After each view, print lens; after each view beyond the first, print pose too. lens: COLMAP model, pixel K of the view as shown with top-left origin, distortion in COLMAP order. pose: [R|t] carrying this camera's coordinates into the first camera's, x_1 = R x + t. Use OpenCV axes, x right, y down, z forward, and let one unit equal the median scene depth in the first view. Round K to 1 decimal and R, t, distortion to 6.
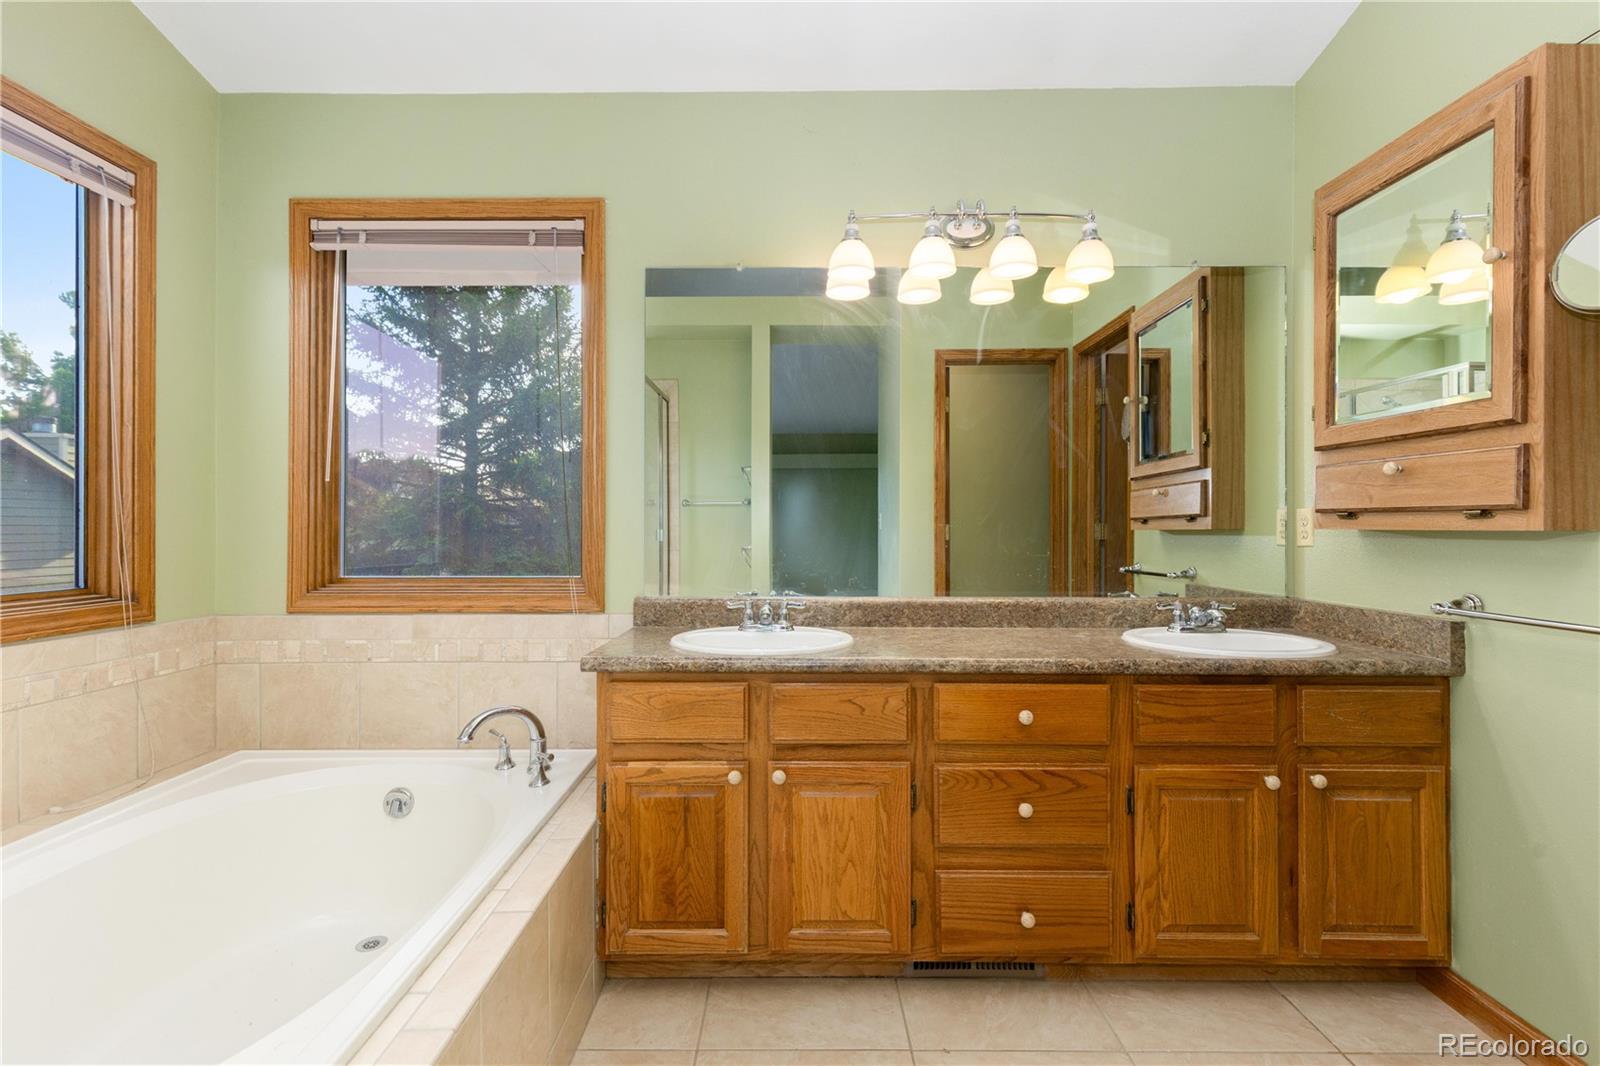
lens RADIAL K [[726.1, 0, 787.0], [0, 726.1, 525.1], [0, 0, 1]] dist [0.008111, -0.000384]
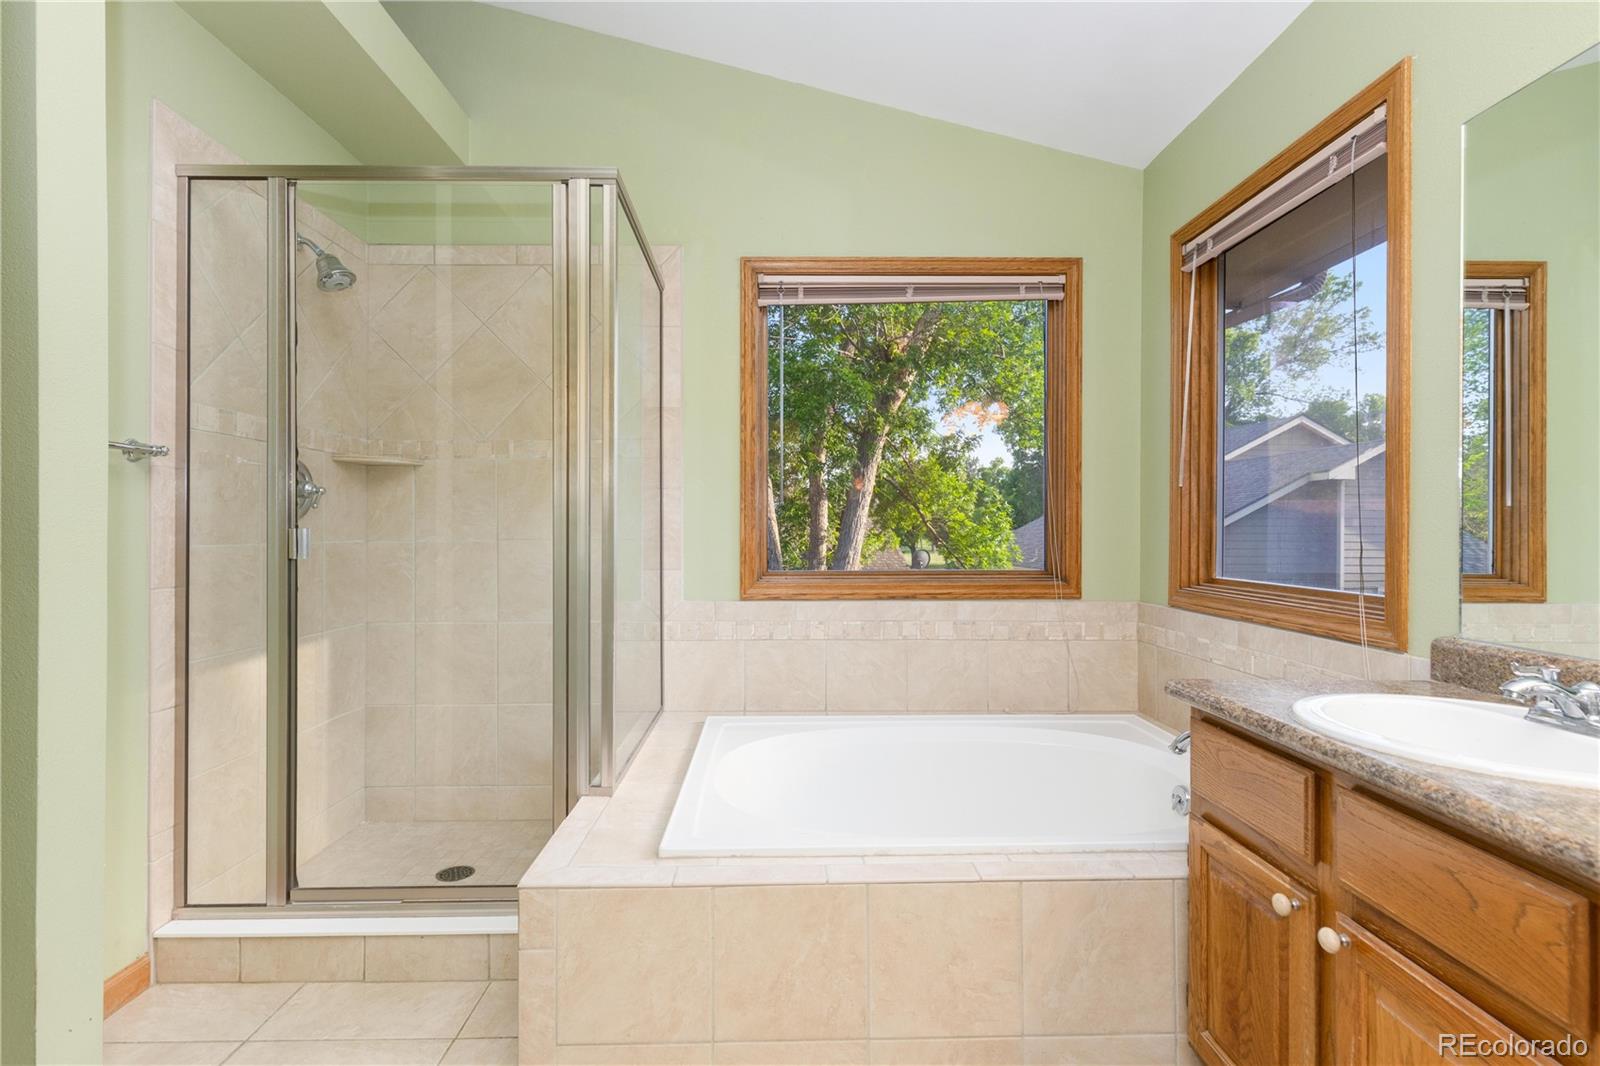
lens RADIAL K [[726.1, 0, 791.8], [0, 726.1, 532.3], [0, 0, 1]] dist [0.008111, -0.000384]
pose [[0.046773, 0.006253, -0.998886, 0.450163], [0.004534, 0.999969, 0.006472, -0.002443], [0.998895, -0.004832, 0.046743, 0.403210]]
